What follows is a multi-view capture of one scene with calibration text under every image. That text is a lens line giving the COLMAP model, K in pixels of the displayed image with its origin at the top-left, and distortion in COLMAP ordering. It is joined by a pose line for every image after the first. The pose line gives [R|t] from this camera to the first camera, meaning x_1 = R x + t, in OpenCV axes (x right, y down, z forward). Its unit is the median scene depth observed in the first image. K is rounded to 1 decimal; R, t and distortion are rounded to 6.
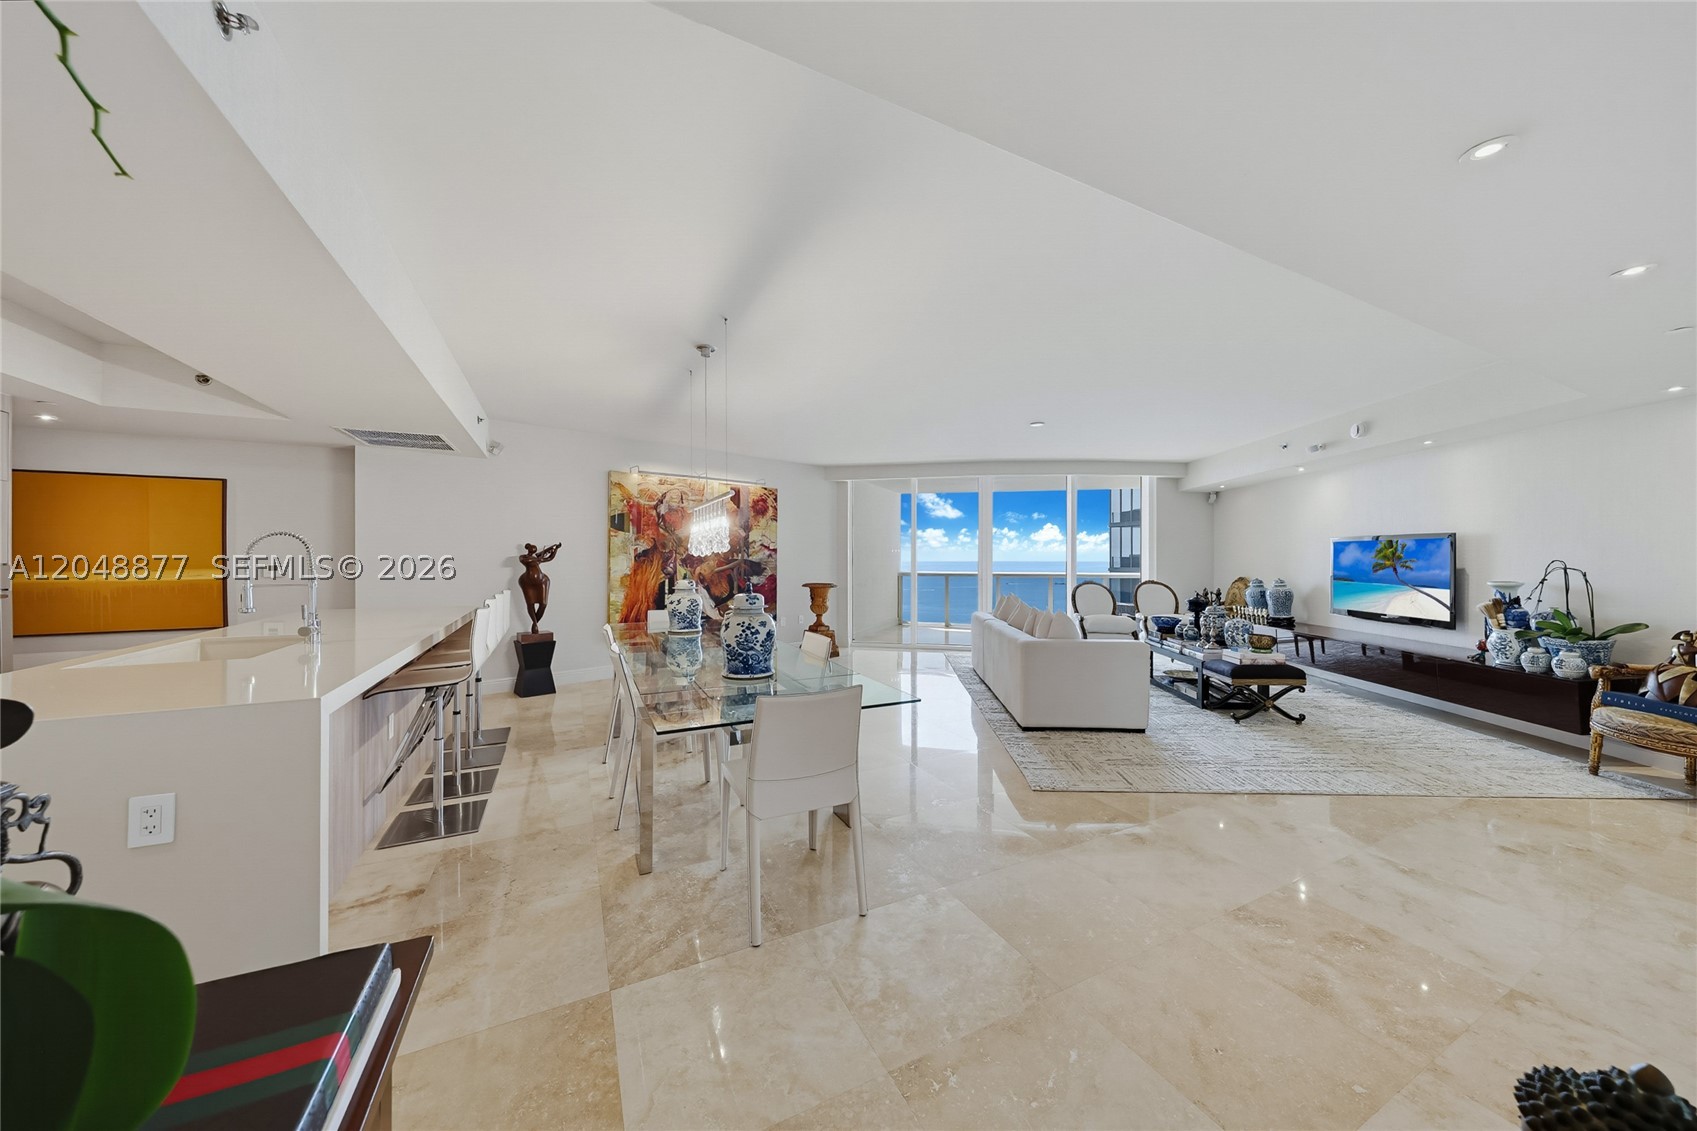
lens RADIAL K [[560.8, 0, 855.8], [0, 560.8, 562.2], [0, 0, 1]] dist [-0.003558, -0.000152]
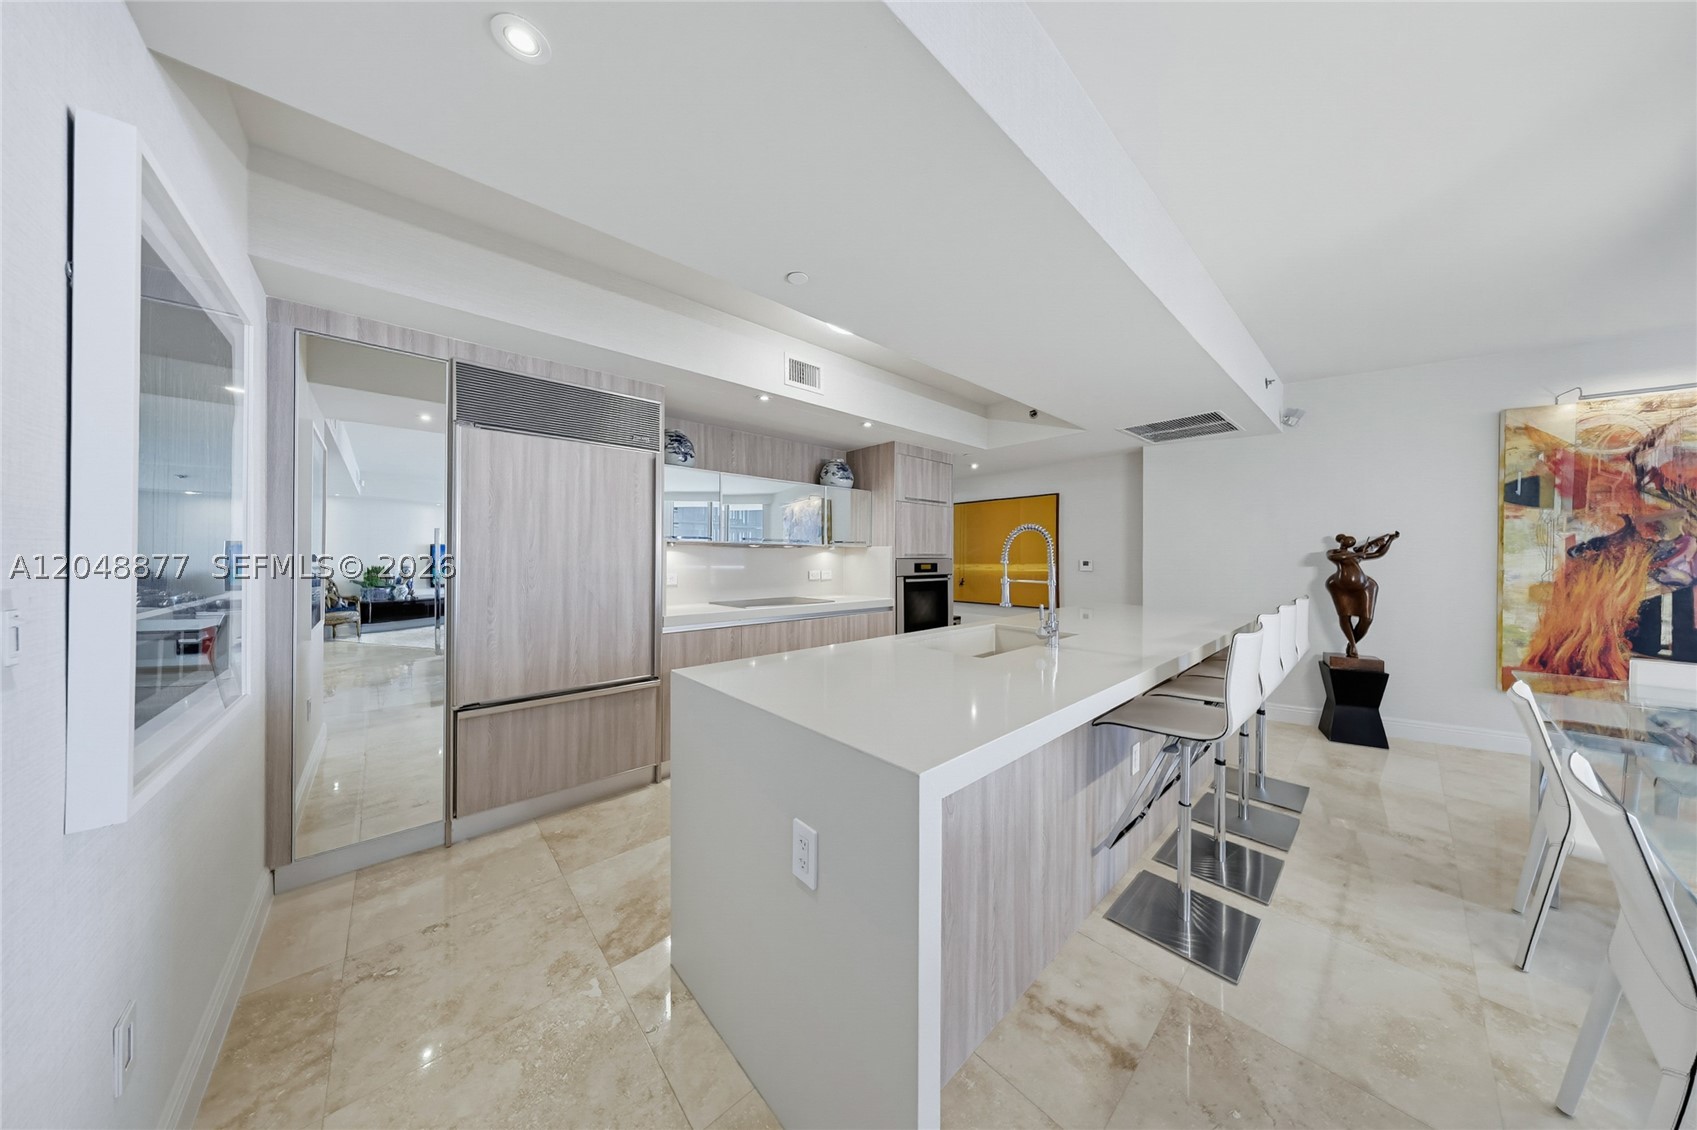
lens RADIAL K [[500.7, 0, 865.1], [0, 500.7, 555.7], [0, 0, 1]] dist [-0.000408, 0.000282]
pose [[0.271138, -0.002512, -0.962537, -0.123575], [-0.004296, 0.999983, -0.003820, 0.000075], [0.962531, 0.005171, 0.271123, 0.223911]]
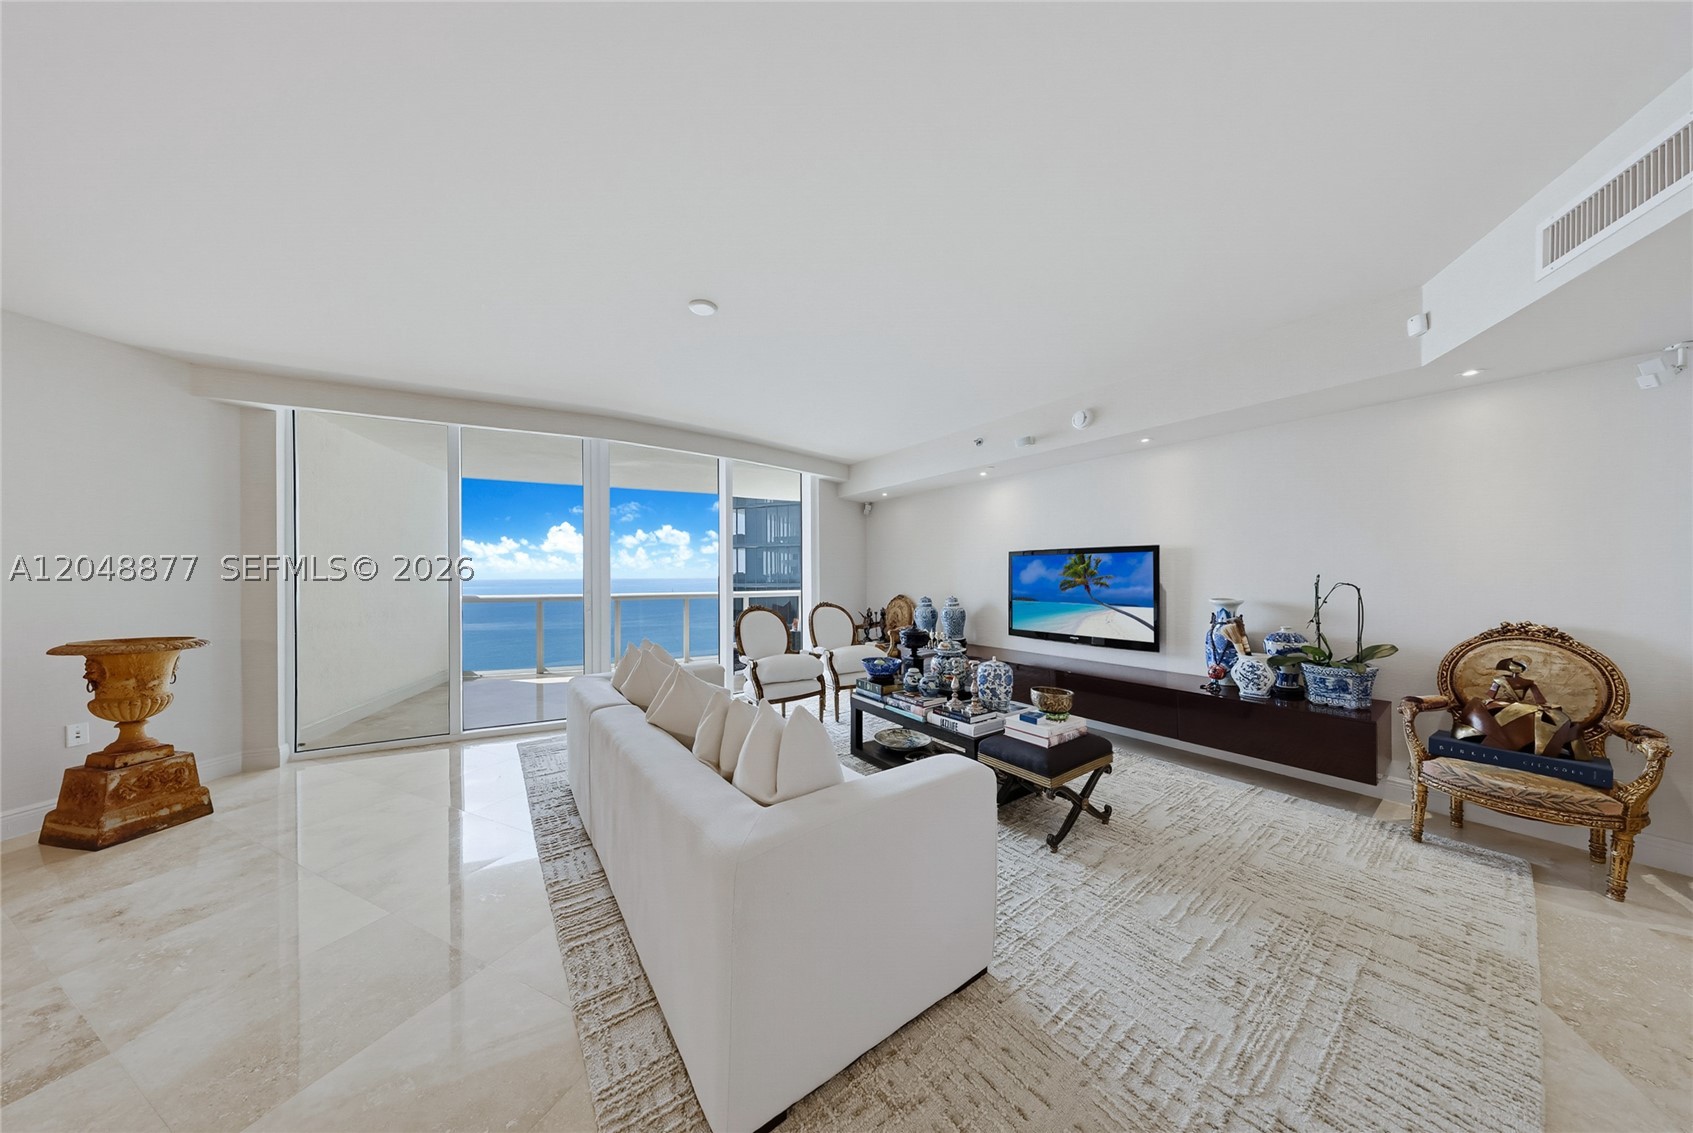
lens RADIAL K [[499.5, 0, 843.3], [0, 499.5, 578.6], [0, 0, 1]] dist [-0.000408, 0.000282]
pose [[0.780400, -0.006432, 0.625247, 0.152142], [0.007353, 0.999972, 0.001109, -0.002848], [-0.625237, 0.003732, 0.780426, 0.625464]]
